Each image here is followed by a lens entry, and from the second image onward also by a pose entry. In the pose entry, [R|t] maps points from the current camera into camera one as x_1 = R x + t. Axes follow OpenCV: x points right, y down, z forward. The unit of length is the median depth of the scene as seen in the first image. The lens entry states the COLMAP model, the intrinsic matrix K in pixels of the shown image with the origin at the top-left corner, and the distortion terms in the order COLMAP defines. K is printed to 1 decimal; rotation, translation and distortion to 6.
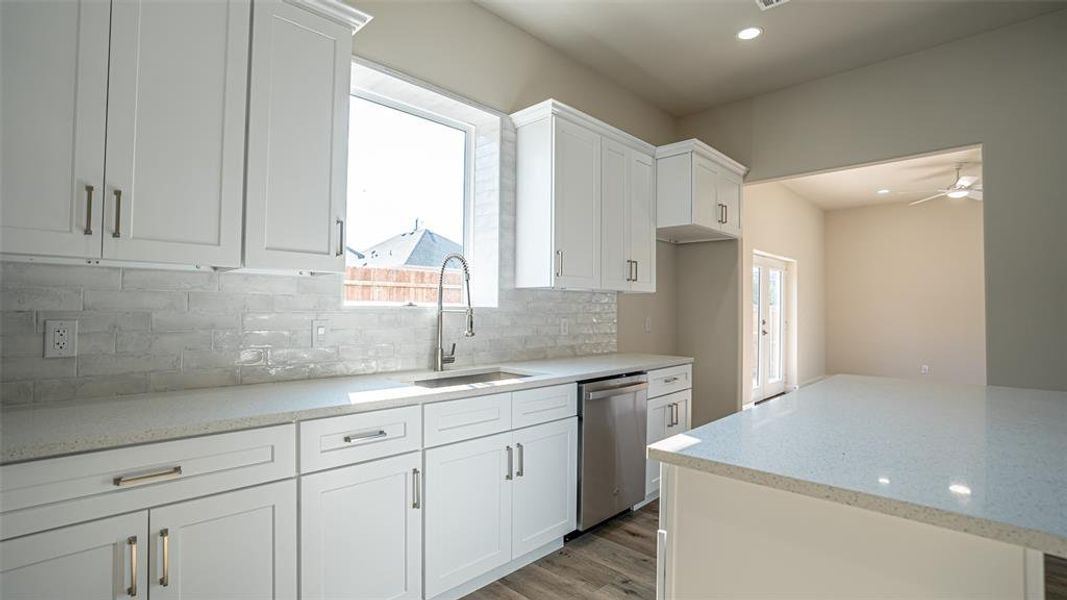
lens RADIAL K [[493.5, 0, 529.9], [0, 493.5, 296.0], [0, 0, 1]] dist [-0.071954, 0.026239]
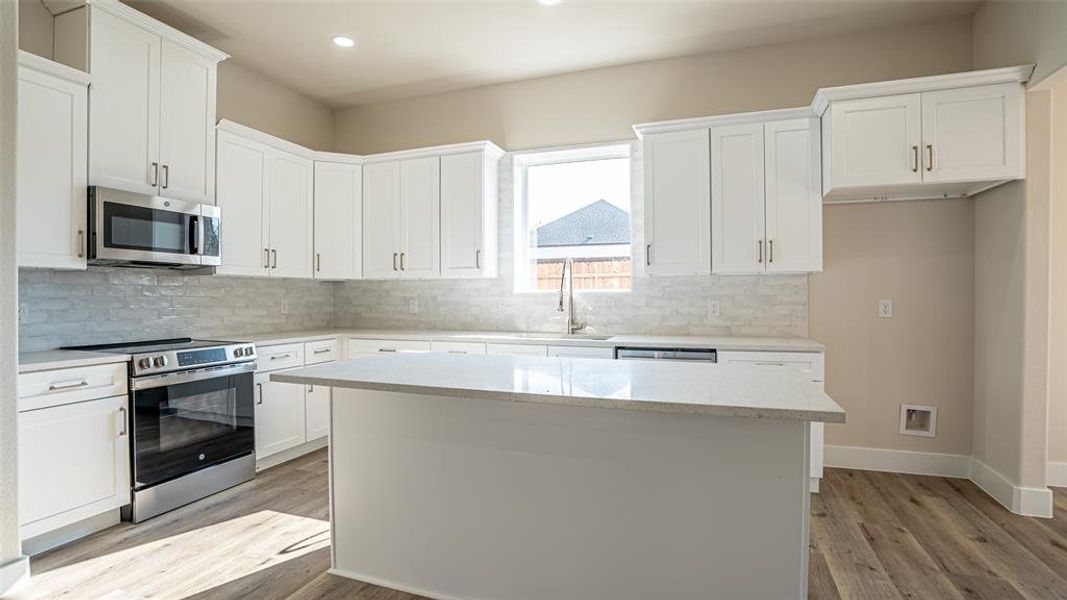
lens RADIAL K [[505.6, 0, 530.1], [0, 505.6, 308.2], [0, 0, 1]] dist [-0.073307, 0.027111]
pose [[0.431412, 0.012505, -0.902068, 1.033177], [0.034288, 0.998954, 0.030246, 0.016852], [0.901503, -0.043979, 0.430532, 0.168092]]
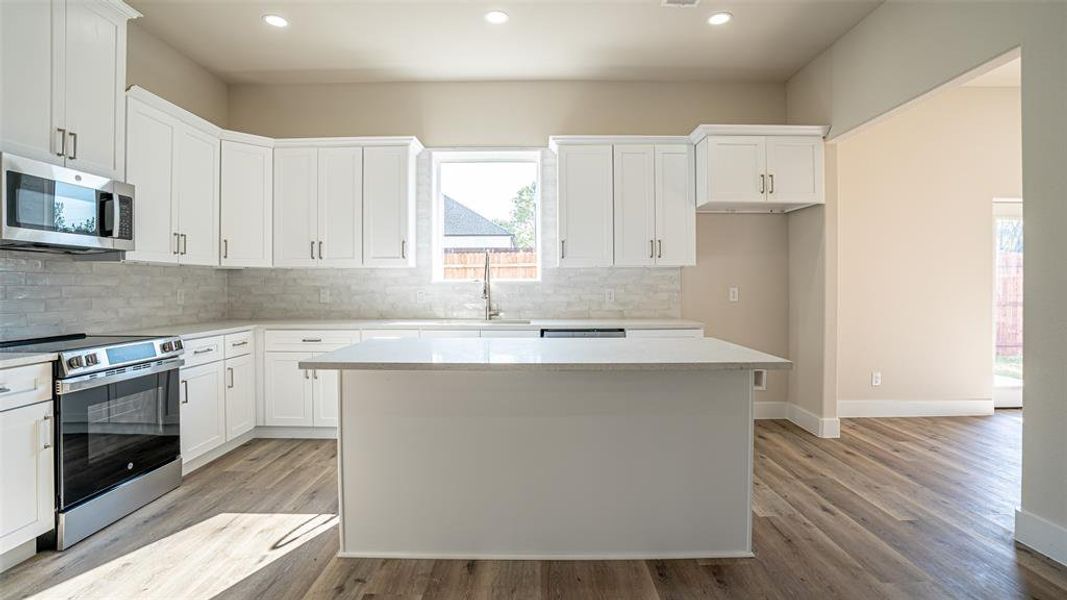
lens RADIAL K [[493.5, 0, 529.9], [0, 493.5, 296.0], [0, 0, 1]] dist [-0.071954, 0.026239]
pose [[0.710226, 0.005488, -0.703952, 0.963601], [0.030100, 0.998818, 0.038155, 0.009084], [0.703330, -0.048288, 0.709222, -0.094766]]
